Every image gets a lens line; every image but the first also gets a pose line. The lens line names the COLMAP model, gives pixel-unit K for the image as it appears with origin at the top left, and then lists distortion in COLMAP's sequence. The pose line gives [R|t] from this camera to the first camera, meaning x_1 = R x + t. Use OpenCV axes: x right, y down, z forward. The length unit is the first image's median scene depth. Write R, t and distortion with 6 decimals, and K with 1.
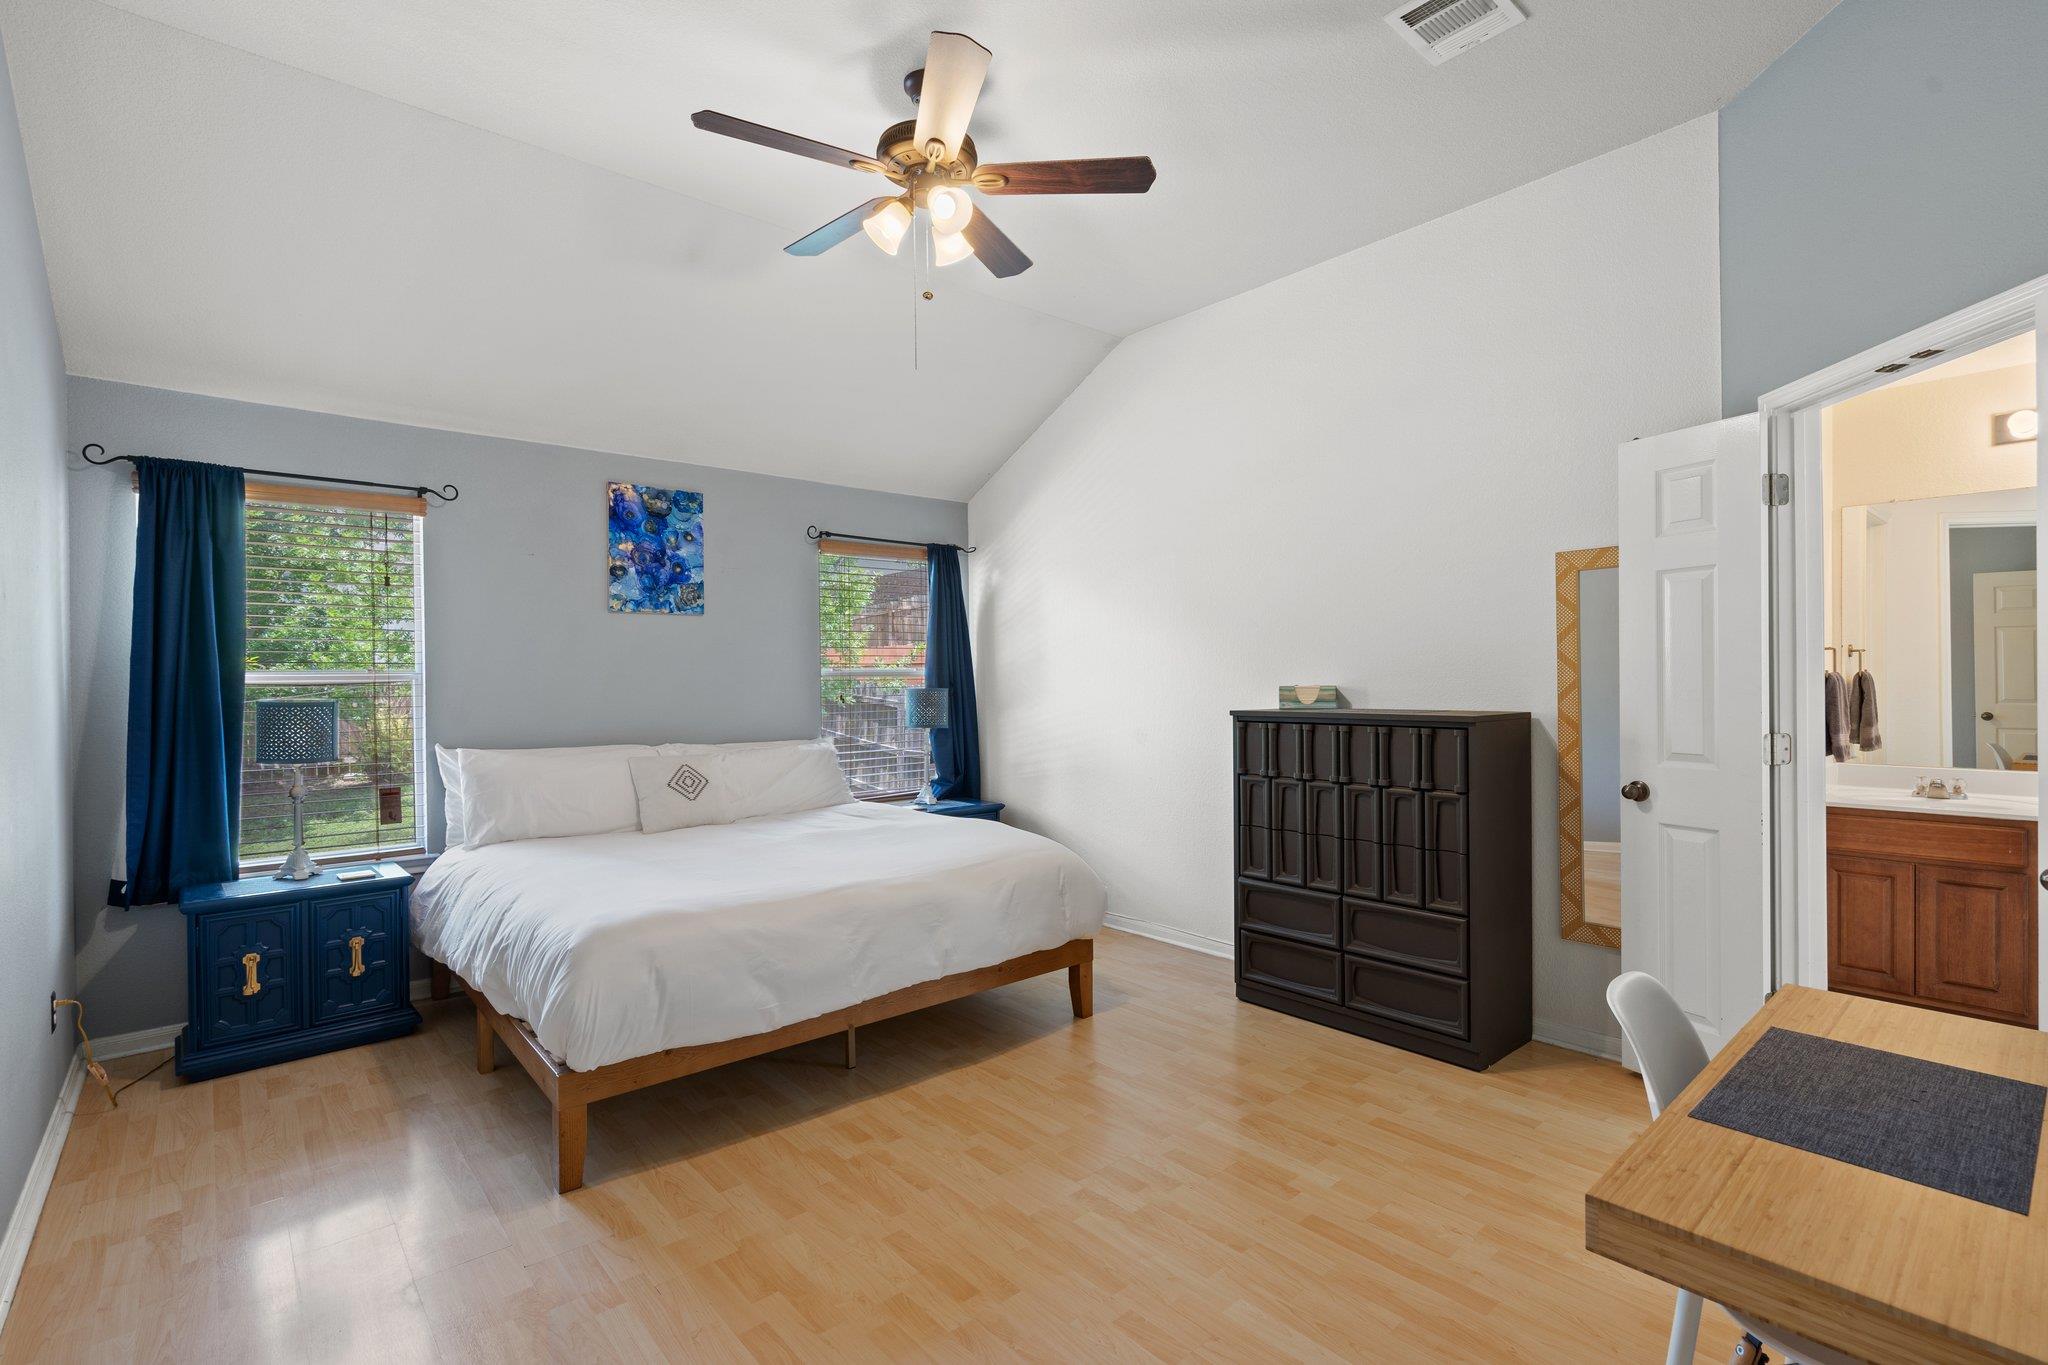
lens RADIAL K [[924.4, 0, 1024.0], [0, 924.4, 682.5], [0, 0, 1]] dist [-0.003505, 0.000175]
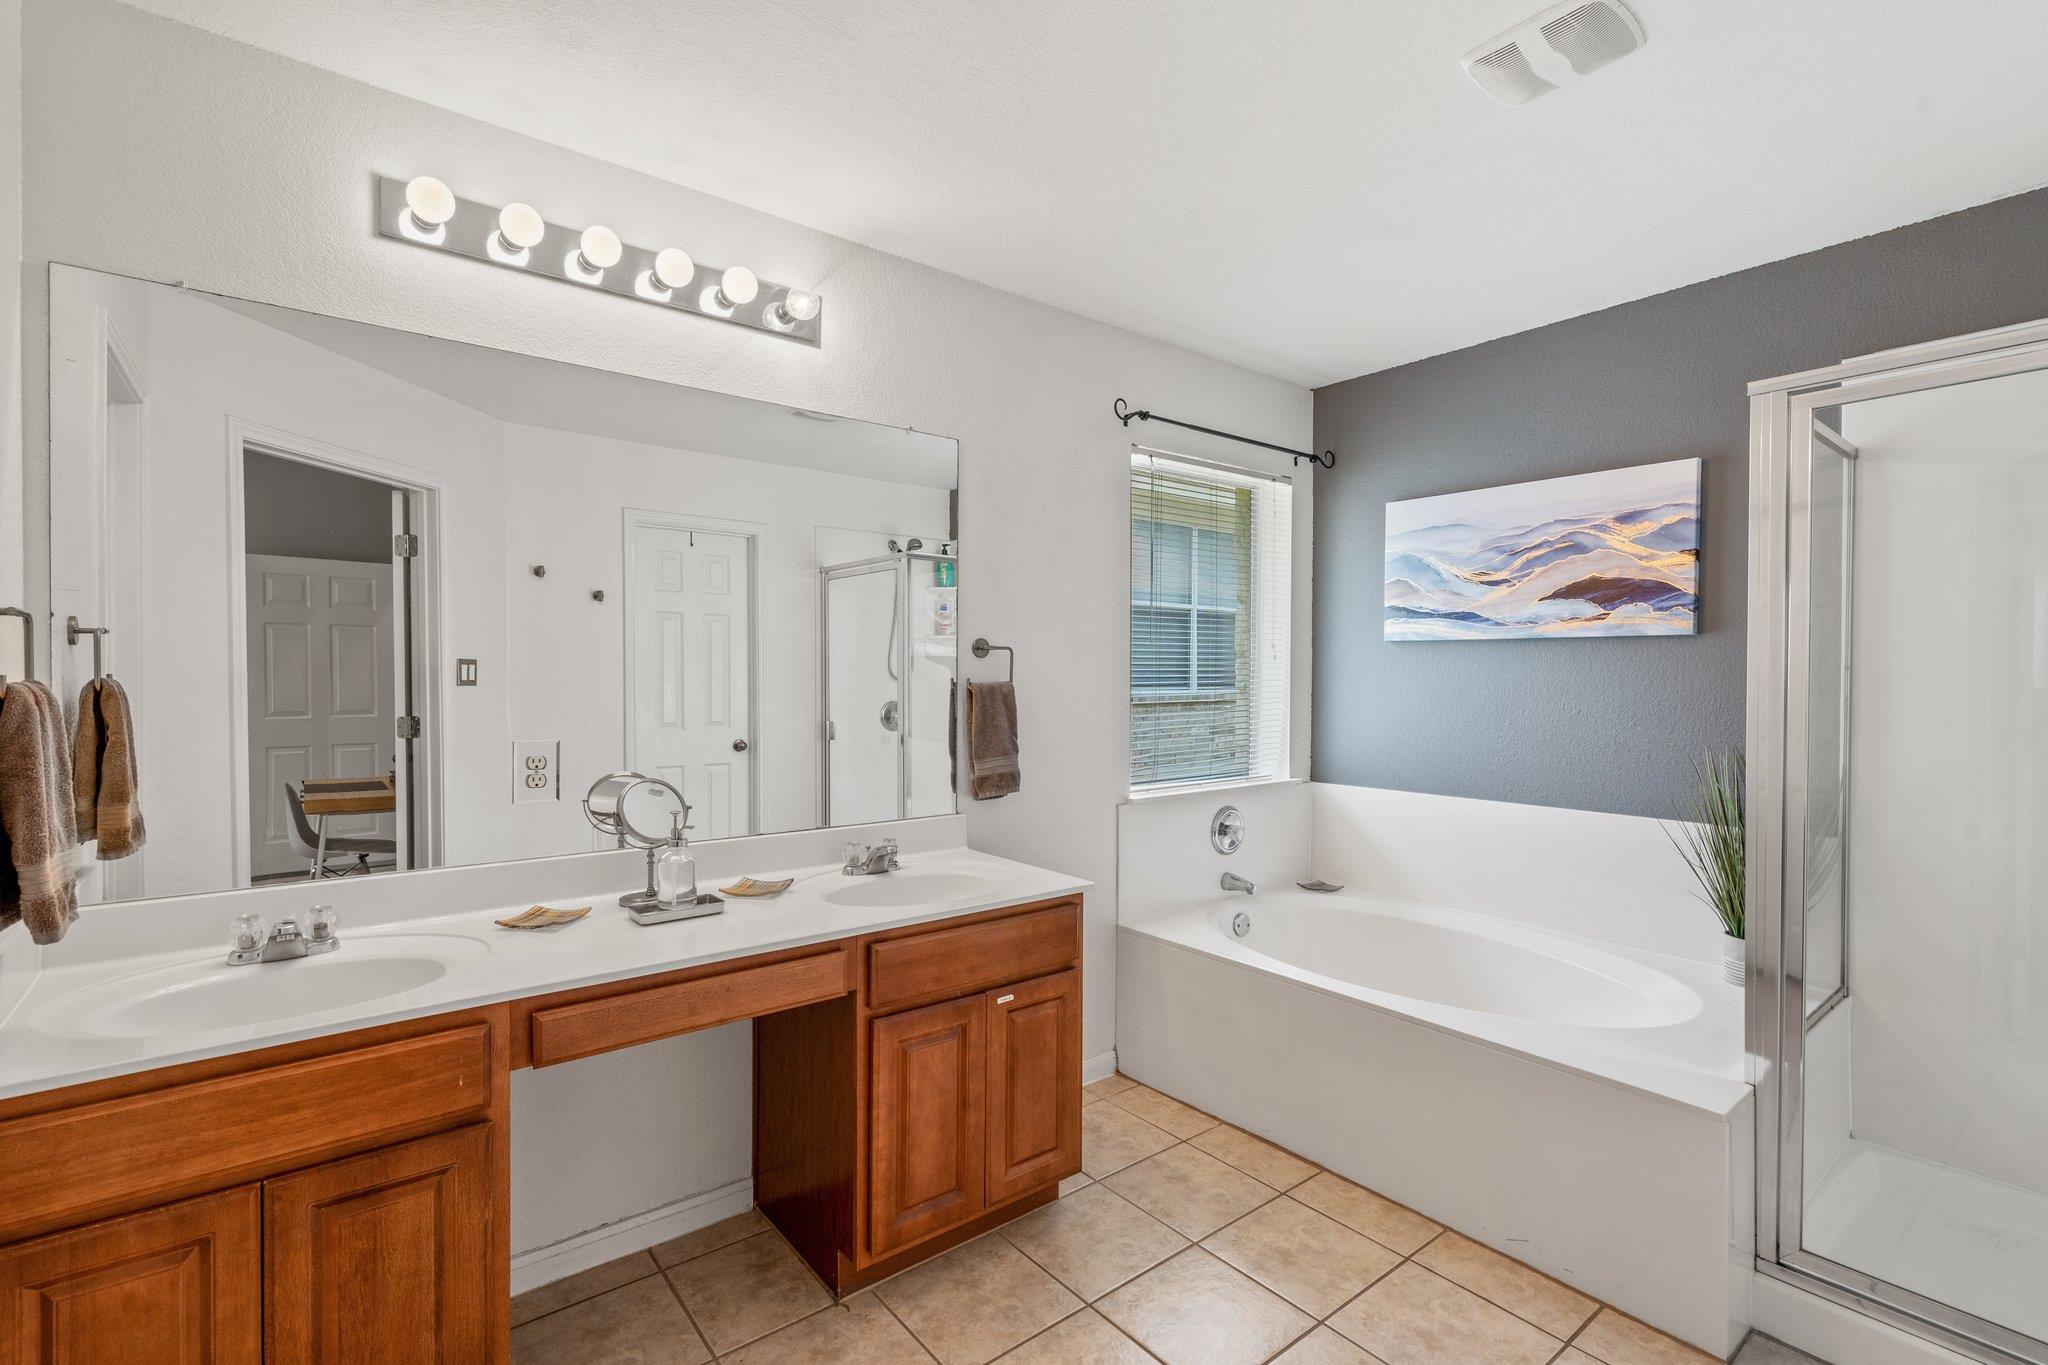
lens RADIAL K [[924.4, 0, 1024.0], [0, 924.4, 682.5], [0, 0, 1]] dist [-0.003505, 0.000175]
pose [[0.035731, 0.002569, 0.999358, 0.593897], [0.007196, 0.999970, -0.002828, -0.006675], [-0.999336, 0.007292, 0.035712, 0.666151]]
